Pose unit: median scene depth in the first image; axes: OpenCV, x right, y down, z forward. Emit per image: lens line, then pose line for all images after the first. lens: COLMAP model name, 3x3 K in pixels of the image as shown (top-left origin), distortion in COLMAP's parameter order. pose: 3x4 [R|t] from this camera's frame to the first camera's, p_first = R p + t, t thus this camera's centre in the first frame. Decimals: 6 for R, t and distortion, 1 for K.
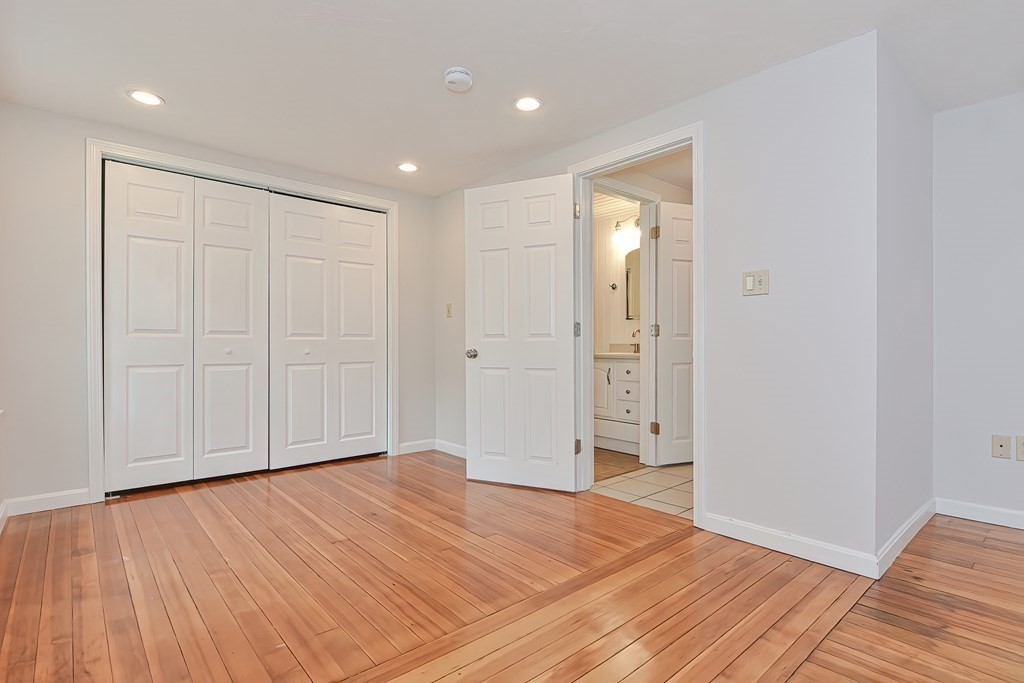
lens RADIAL K [[506.1, 0, 501.2], [0, 506.1, 343.5], [0, 0, 1]] dist [0.000926, -0.010496]
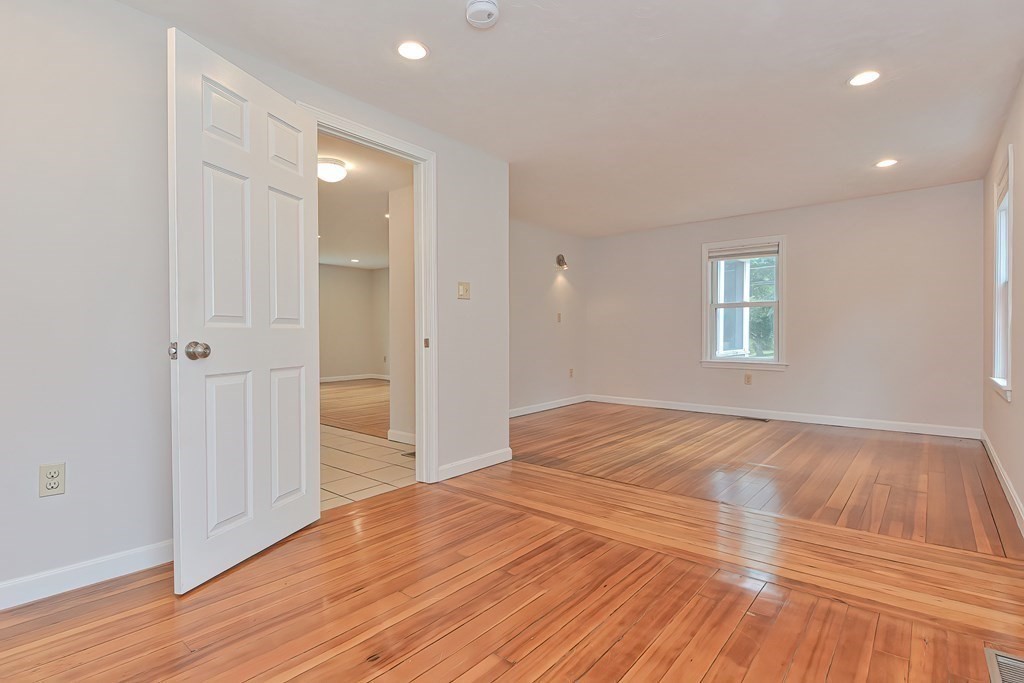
lens RADIAL K [[502.6, 0, 512.9], [0, 502.6, 344.7], [0, 0, 1]] dist [0.000669, -0.010116]
pose [[-0.172873, -0.015727, 0.984818, -0.715618], [0.006208, 0.999835, 0.017057, 0.007748], [-0.984925, 0.009062, -0.172747, 0.867607]]
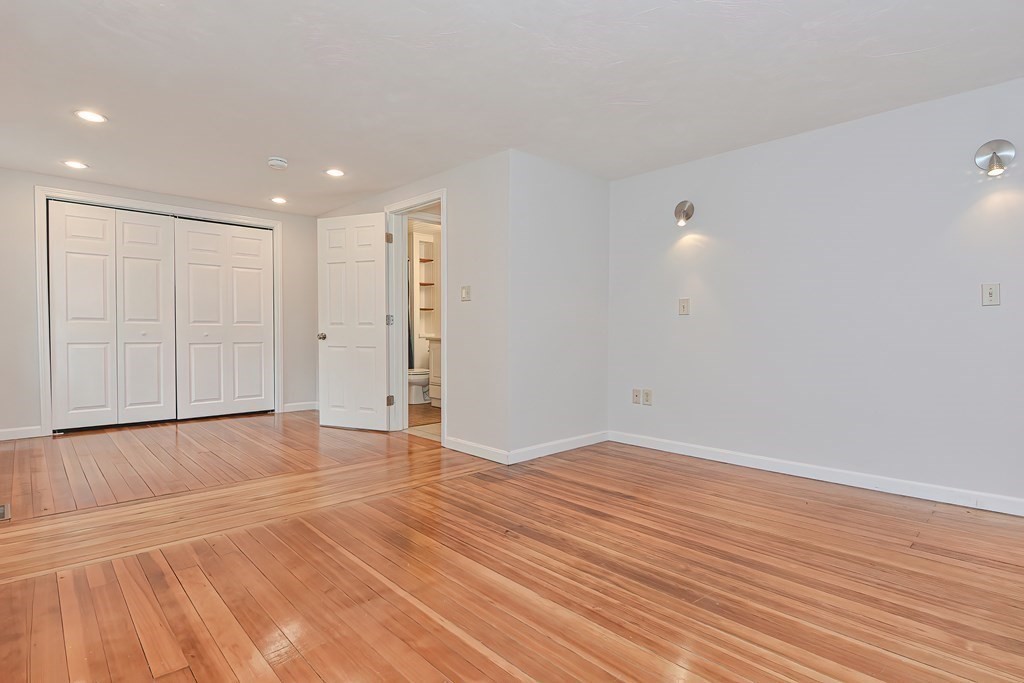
lens RADIAL K [[506.1, 0, 501.2], [0, 506.1, 343.5], [0, 0, 1]] dist [0.000926, -0.010496]
pose [[0.998473, 0.005470, 0.054978, 0.411392], [-0.007052, 0.999566, 0.028614, -0.004227], [-0.054798, -0.028958, 0.998077, -0.495811]]
